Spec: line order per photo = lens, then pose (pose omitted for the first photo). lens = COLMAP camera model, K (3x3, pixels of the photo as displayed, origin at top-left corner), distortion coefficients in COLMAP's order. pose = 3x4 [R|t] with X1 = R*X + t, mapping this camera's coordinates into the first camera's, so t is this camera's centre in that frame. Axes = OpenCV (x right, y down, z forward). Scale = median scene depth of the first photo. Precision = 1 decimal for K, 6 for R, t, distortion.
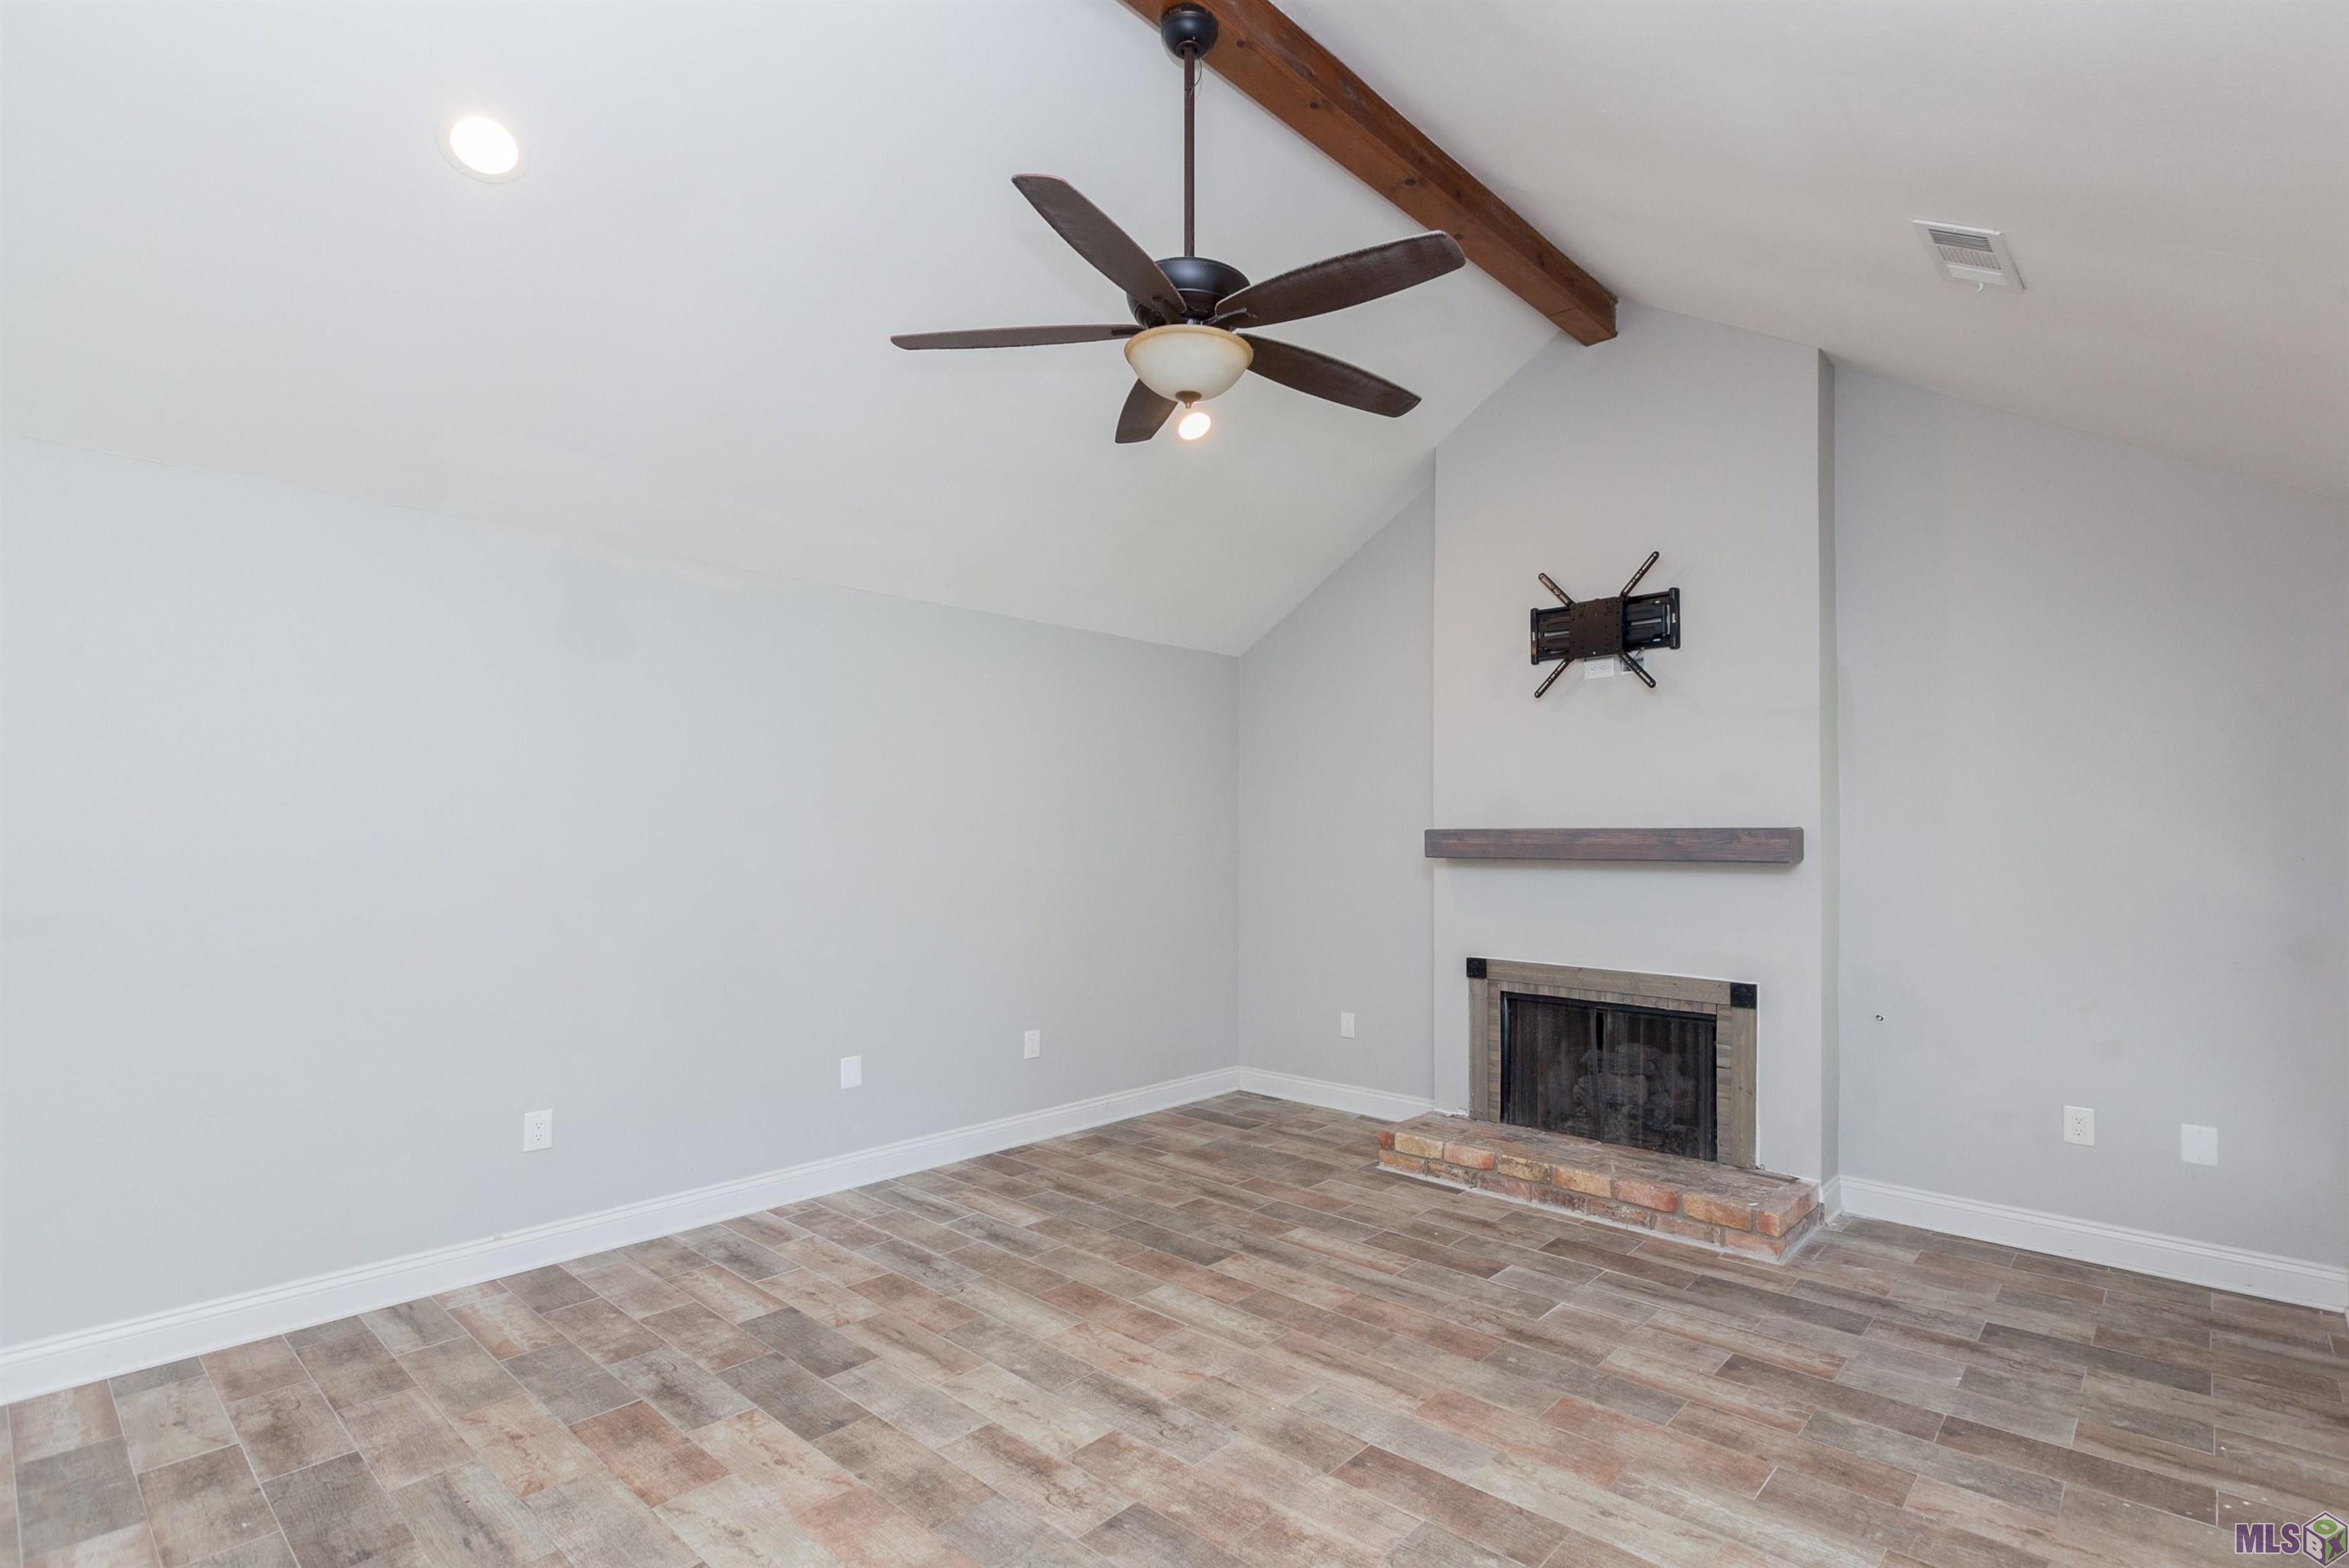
lens RADIAL K [[1076.1, 0, 1161.7], [0, 1076.1, 801.6], [0, 0, 1]] dist [0.007161, -0.001378]
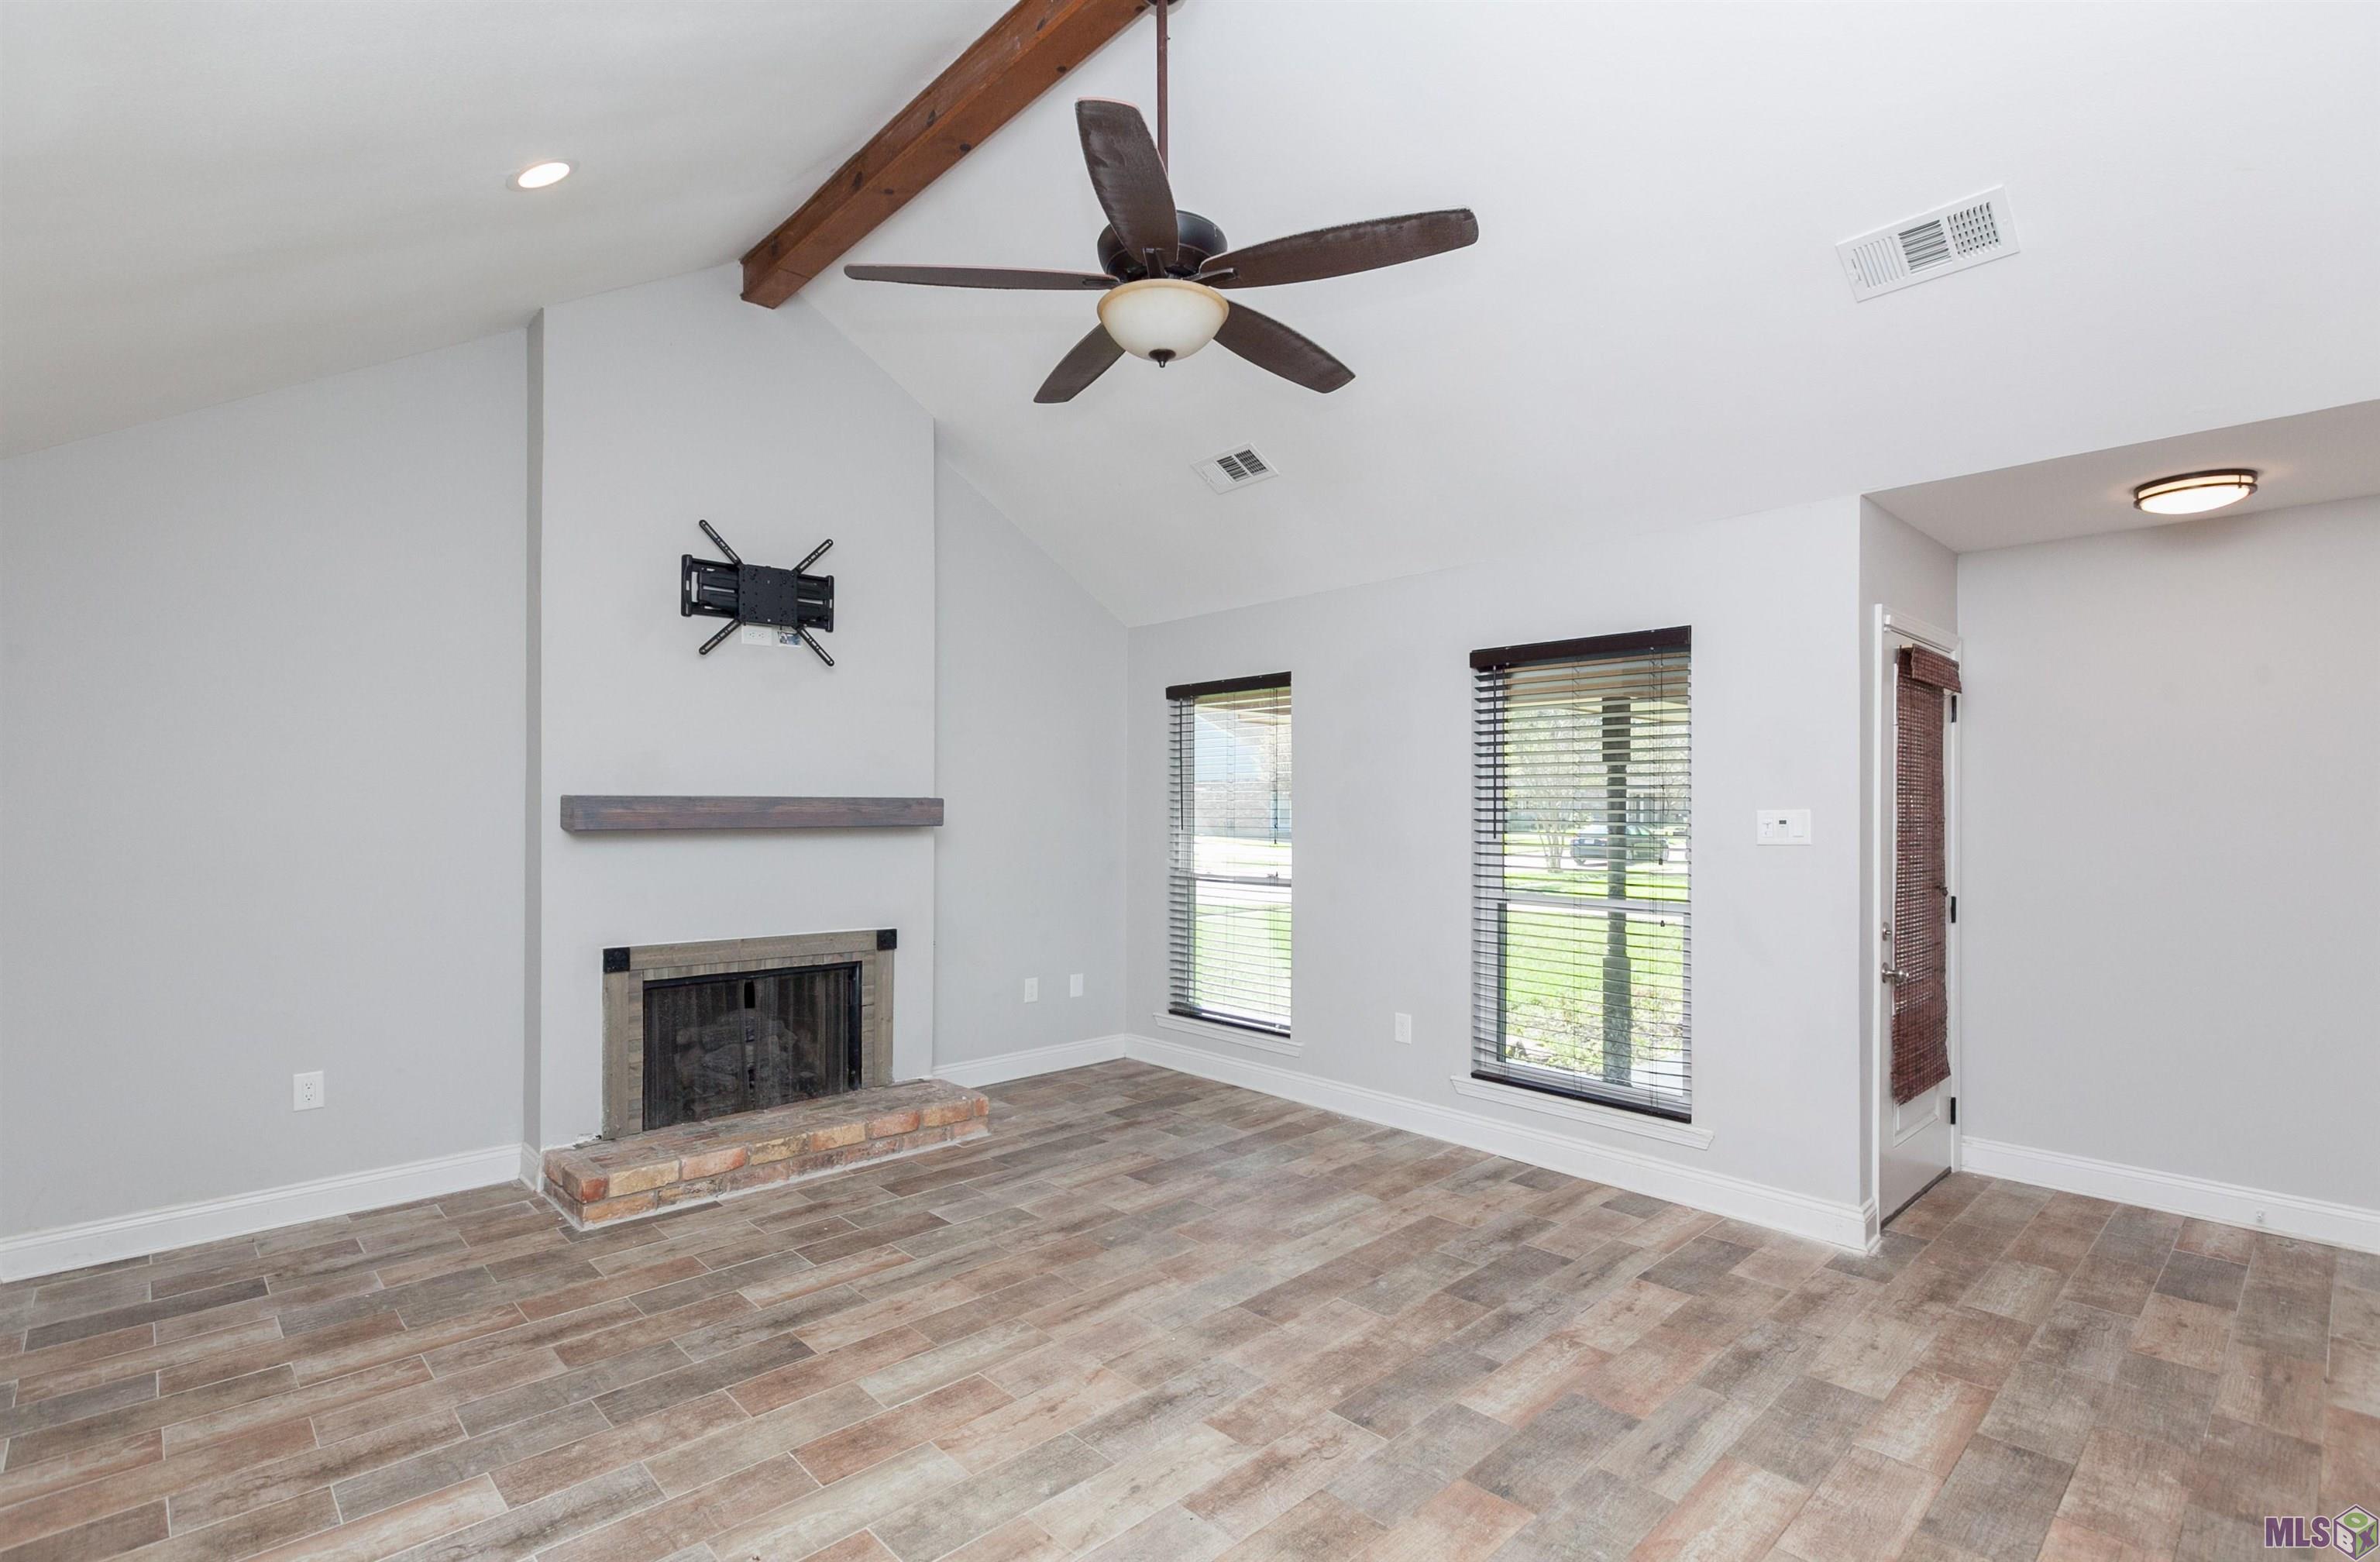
lens RADIAL K [[1090.4, 0, 1180.9], [0, 1090.4, 790.2], [0, 0, 1]] dist [0.007161, -0.001378]
pose [[0.090390, 0.013298, 0.995818, -0.628633], [-0.033731, 0.999378, -0.010284, 0.018267], [-0.995335, -0.032660, 0.090782, 0.582337]]
